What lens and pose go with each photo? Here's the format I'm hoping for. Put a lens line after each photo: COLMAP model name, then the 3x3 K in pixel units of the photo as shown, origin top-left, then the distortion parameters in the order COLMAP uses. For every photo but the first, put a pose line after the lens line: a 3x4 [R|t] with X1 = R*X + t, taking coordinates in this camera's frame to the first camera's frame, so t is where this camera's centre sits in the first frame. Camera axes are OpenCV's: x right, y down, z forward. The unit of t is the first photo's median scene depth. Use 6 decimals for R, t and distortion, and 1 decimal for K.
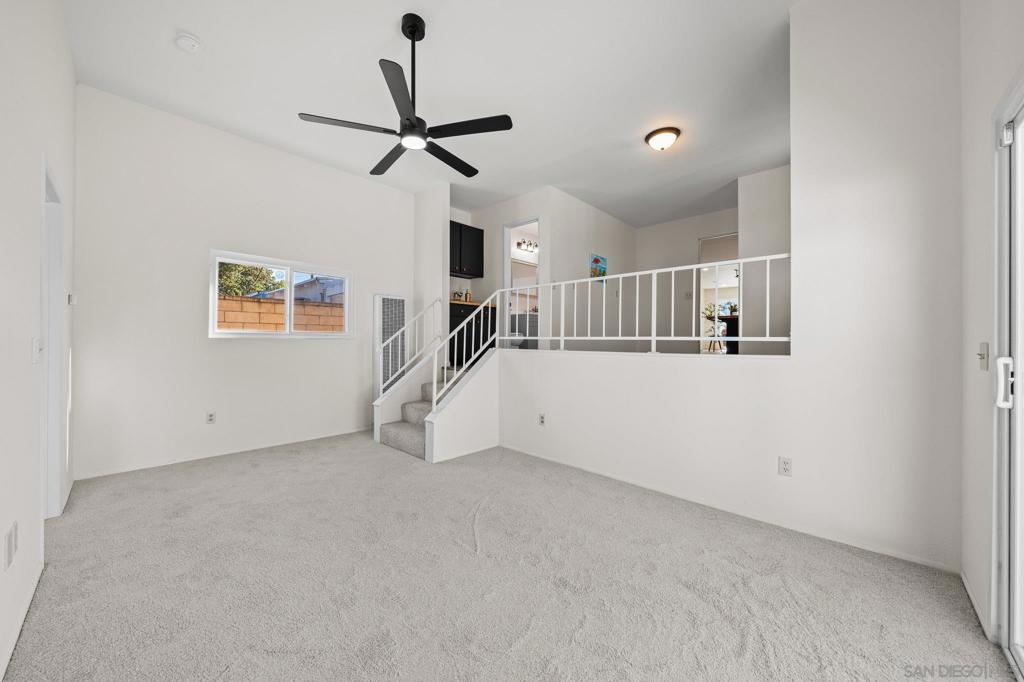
lens RADIAL K [[383.6, 0, 503.1], [0, 383.6, 339.3], [0, 0, 1]] dist [-0.000781, -0.000141]
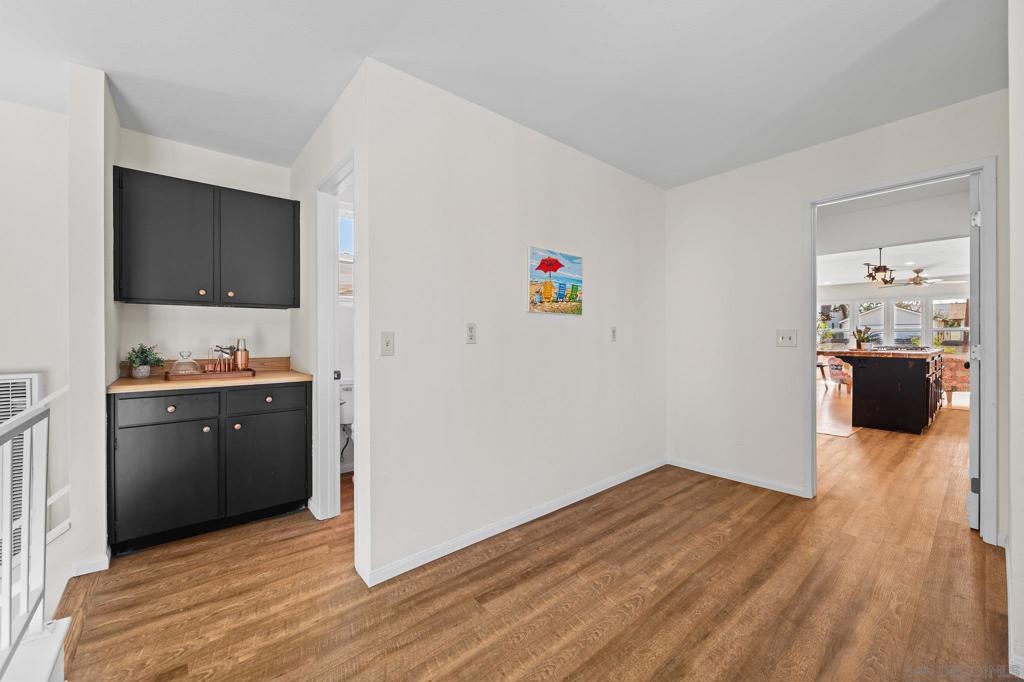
lens RADIAL K [[404.7, 0, 508.5], [0, 404.7, 336.6], [0, 0, 1]] dist [-0.000076, -0.000026]
pose [[0.992850, -0.003369, -0.119318, 0.250950], [0.003014, 0.999990, -0.003156, -0.124777], [0.119327, 0.002773, 0.992851, 0.554437]]
